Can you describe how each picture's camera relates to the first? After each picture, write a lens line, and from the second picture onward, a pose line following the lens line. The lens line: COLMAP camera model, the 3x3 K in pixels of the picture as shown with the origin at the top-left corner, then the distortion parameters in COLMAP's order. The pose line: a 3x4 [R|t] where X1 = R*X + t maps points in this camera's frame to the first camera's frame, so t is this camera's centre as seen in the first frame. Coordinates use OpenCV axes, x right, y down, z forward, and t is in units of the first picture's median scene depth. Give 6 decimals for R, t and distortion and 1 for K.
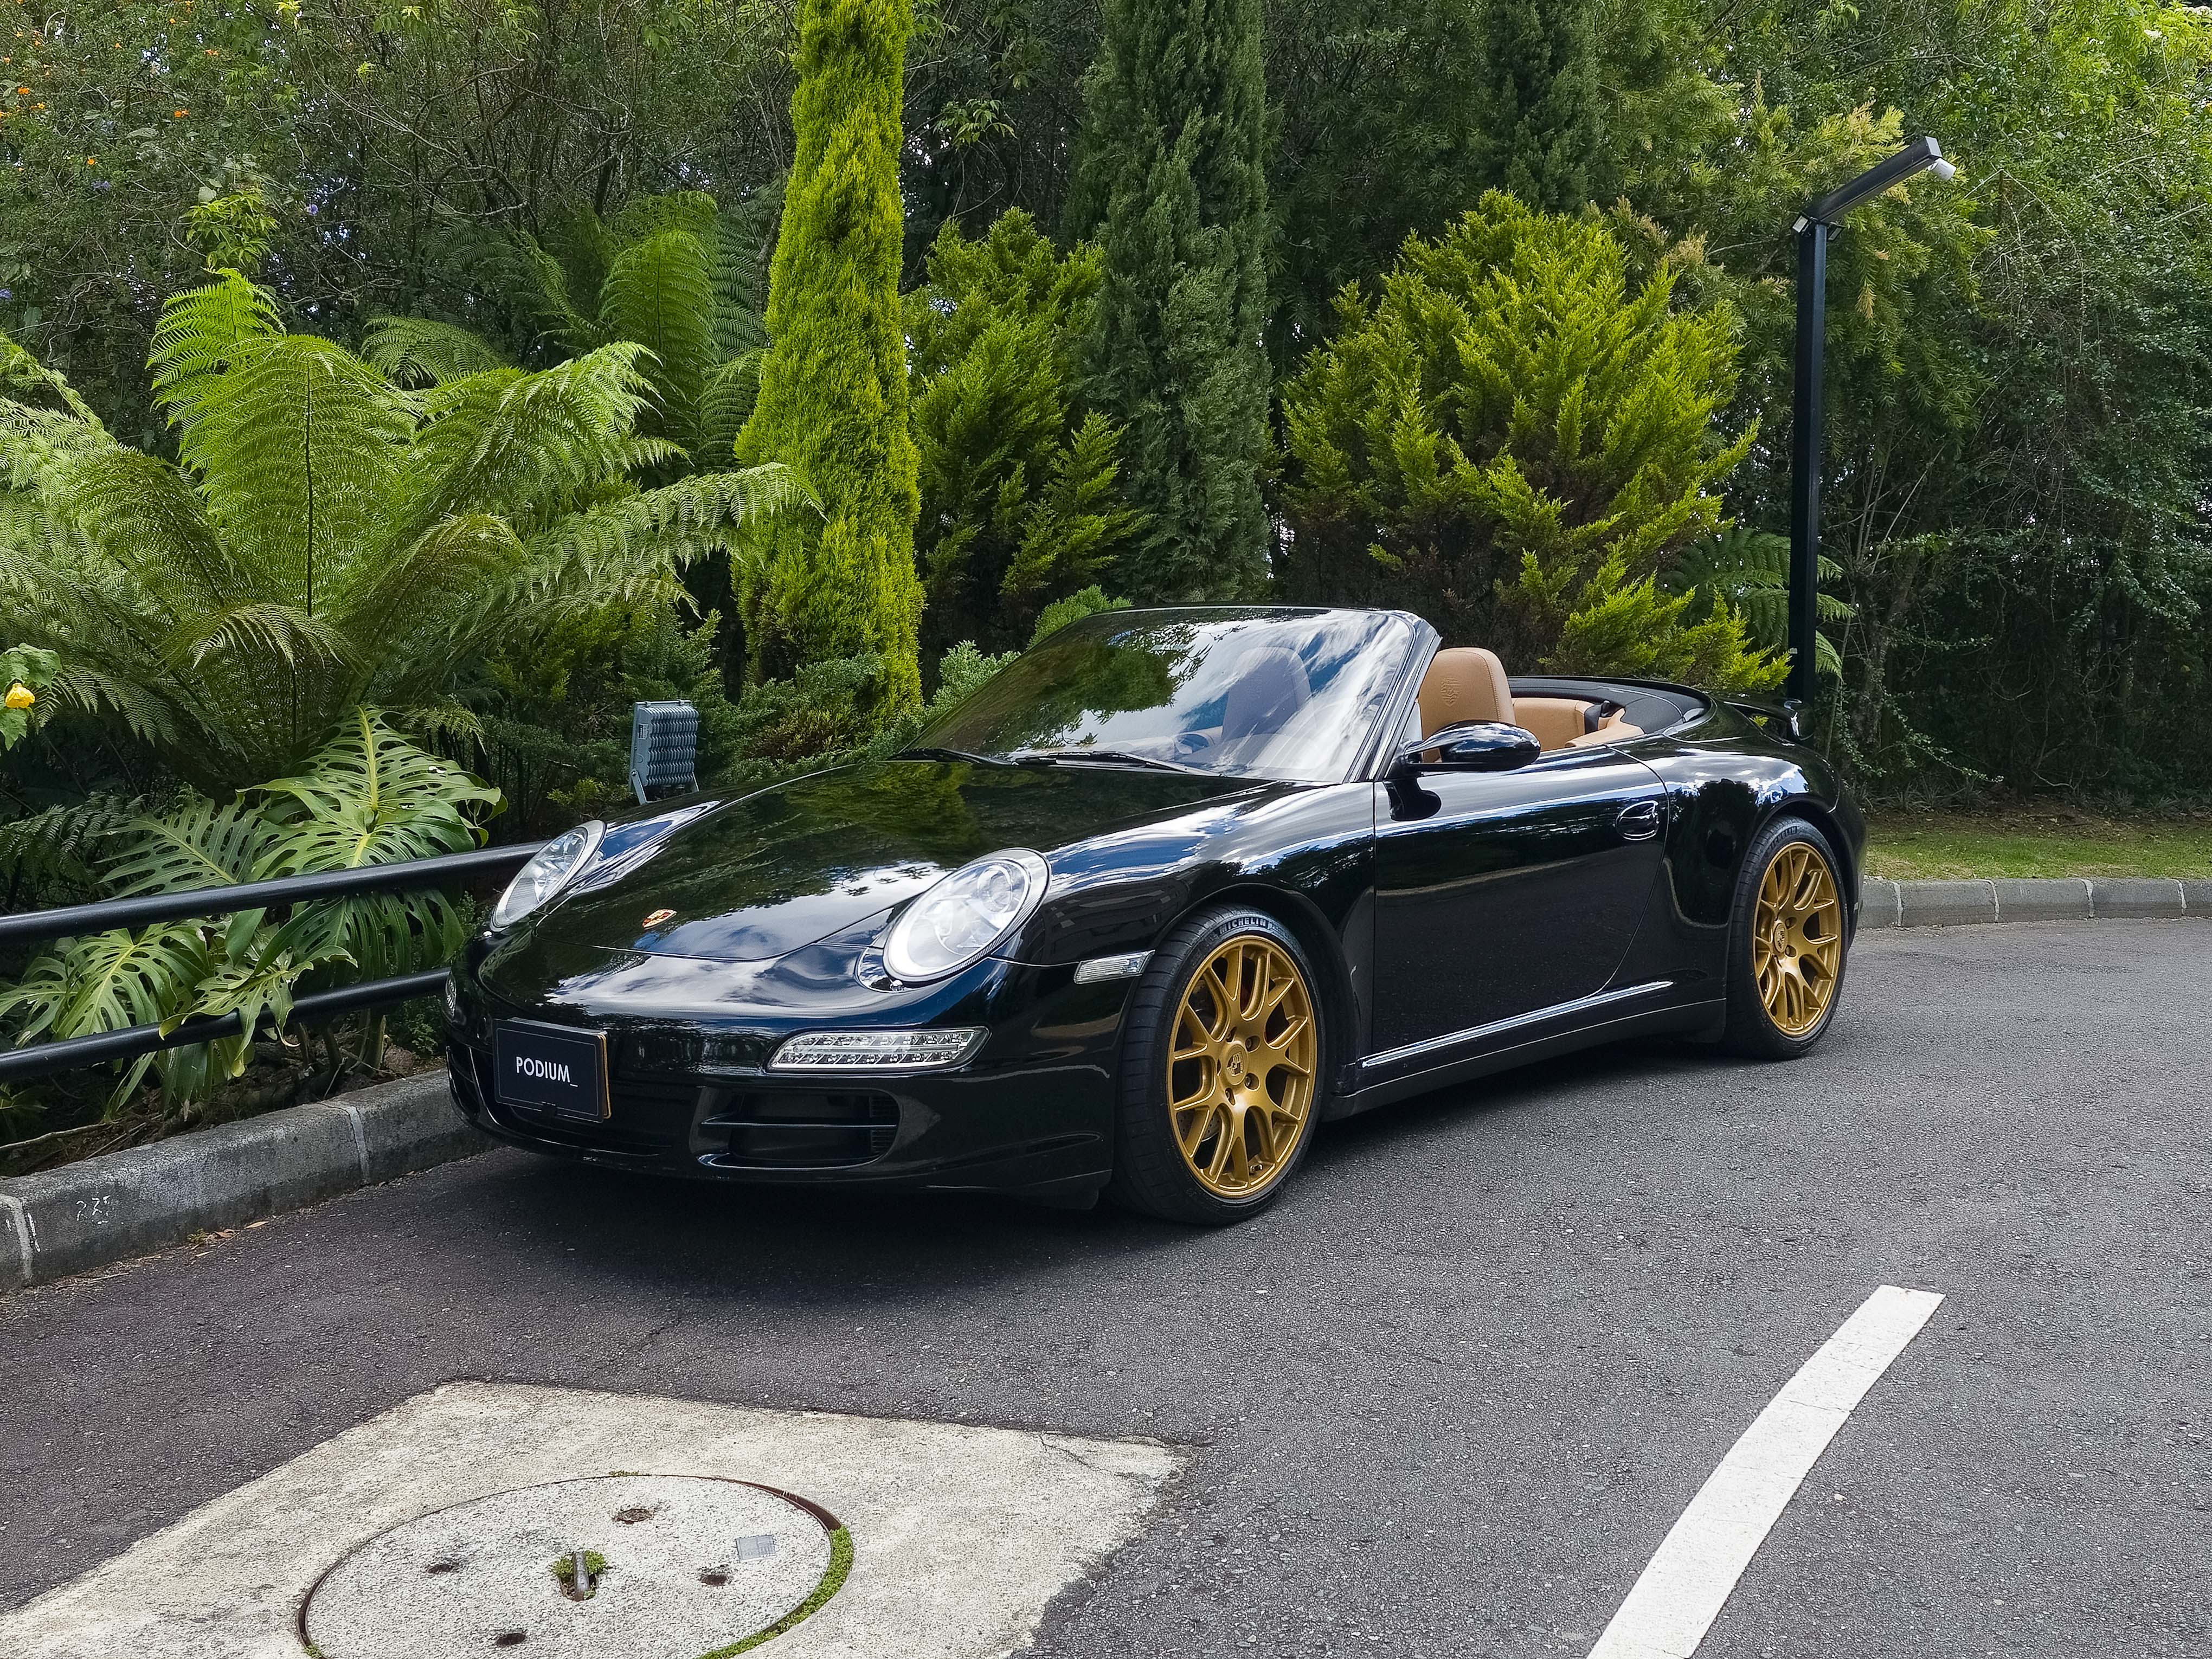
lens RADIAL K [[2486.3, 0, 1101.5], [0, 2486.3, 818.4], [0, 0, 1]] dist [0.040447, 0.000000]
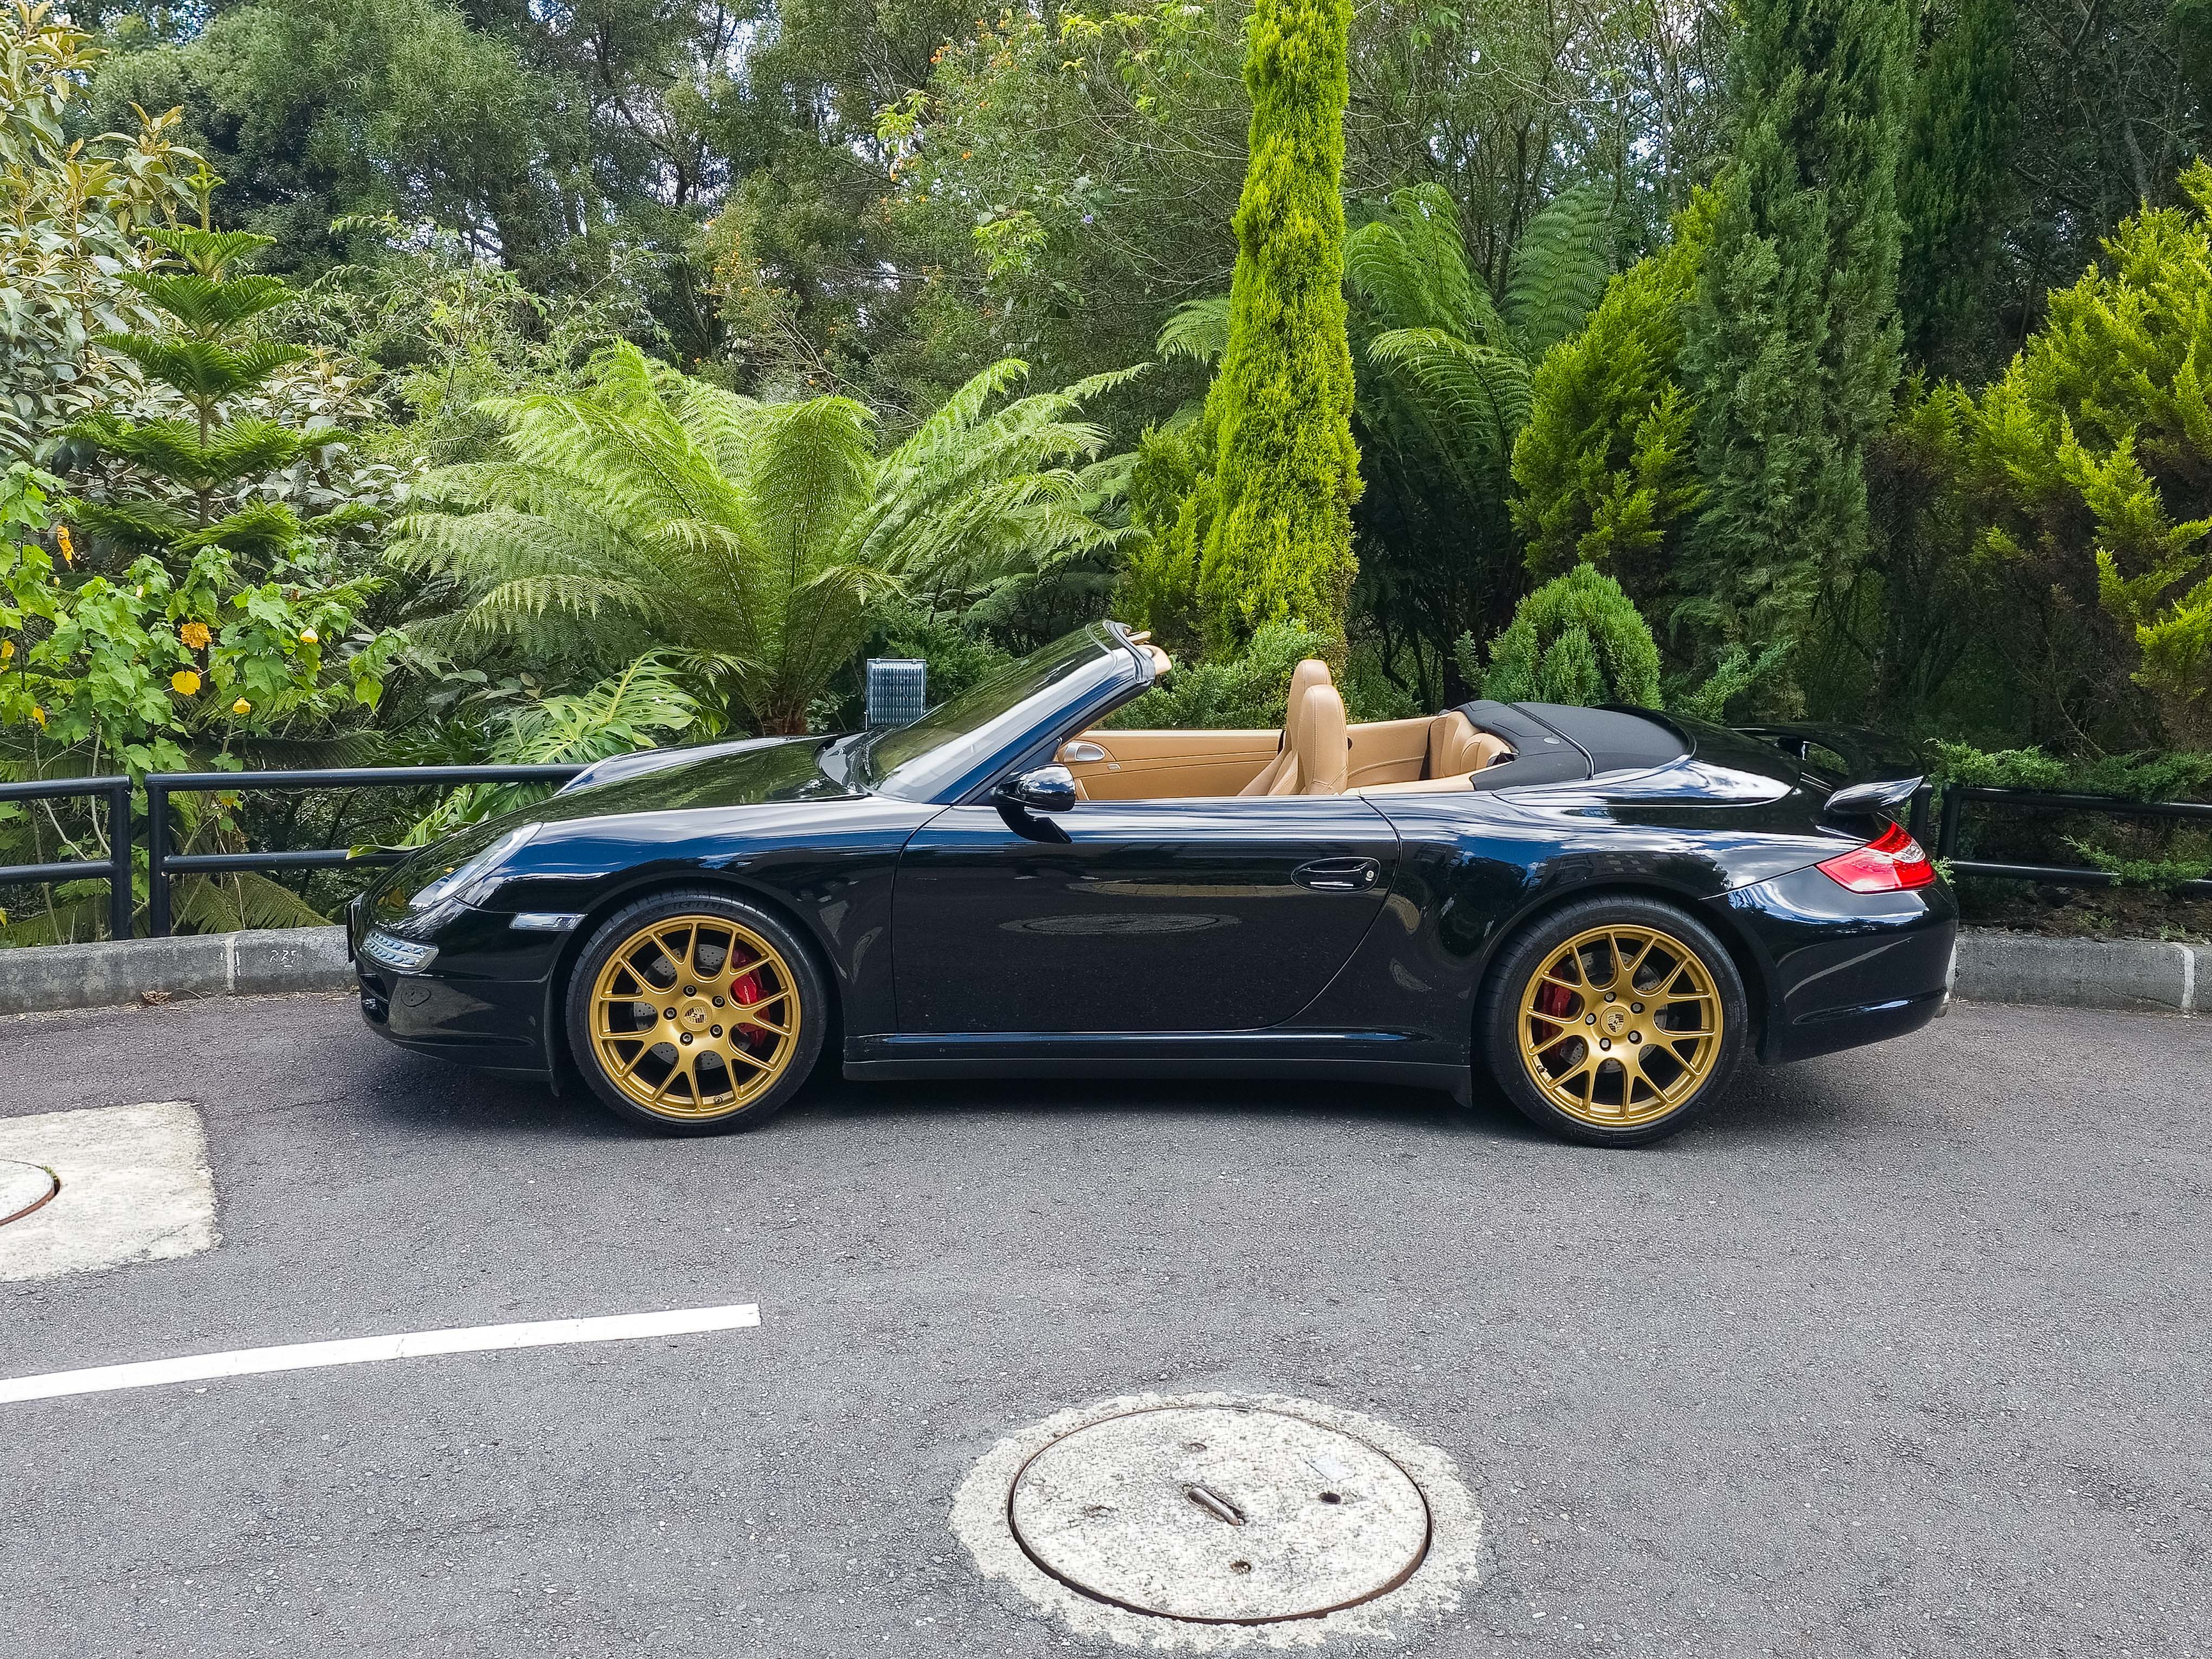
lens RADIAL K [[2384.2, 0, 1108.7], [0, 2384.2, 795.2], [0, 0, 1]] dist [0.042047, 0.000000]
pose [[0.682699, 0.139231, -0.717313, 0.655649], [-0.085695, 0.990160, 0.110632, -0.102306], [0.725658, -0.014058, 0.687912, 0.198392]]
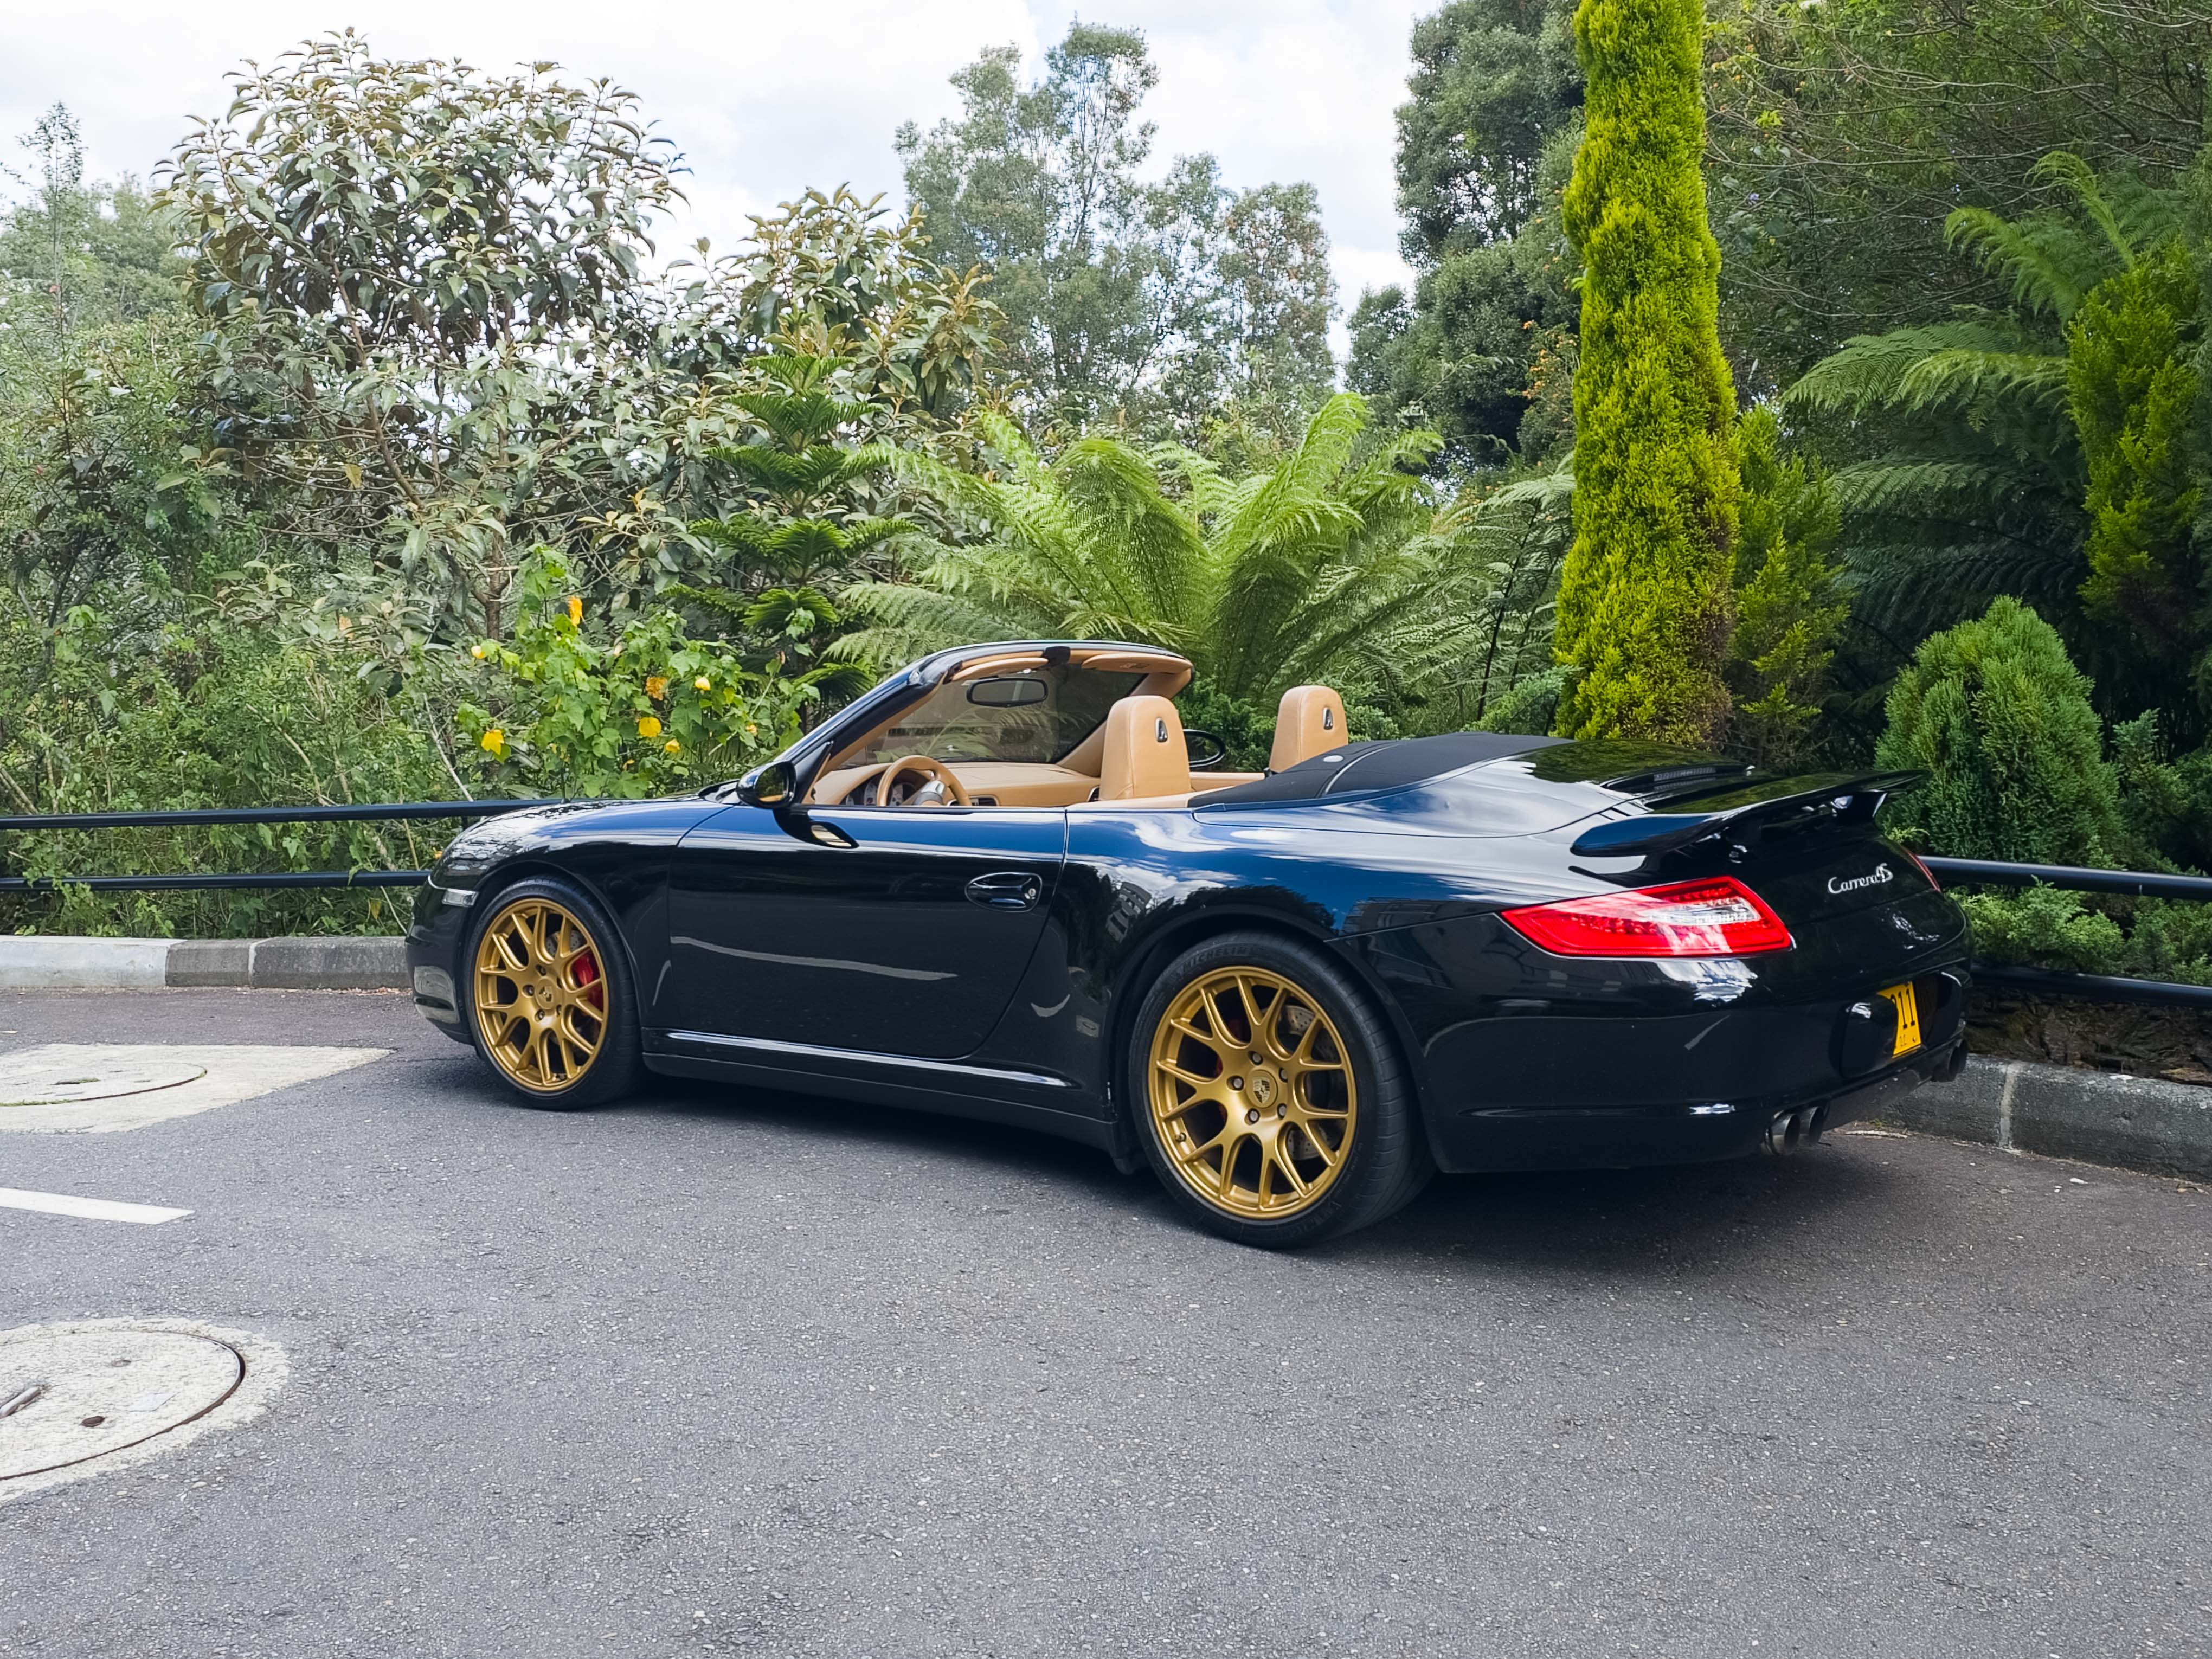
lens RADIAL K [[2384.2, 0, 1083.2], [0, 2384.2, 762.8], [0, 0, 1]] dist [0.042047, 0.000000]
pose [[0.043163, 0.074474, -0.996288, 0.838579], [-0.066328, 0.995231, 0.071521, -0.085644], [0.996864, 0.062994, 0.047897, 0.759757]]
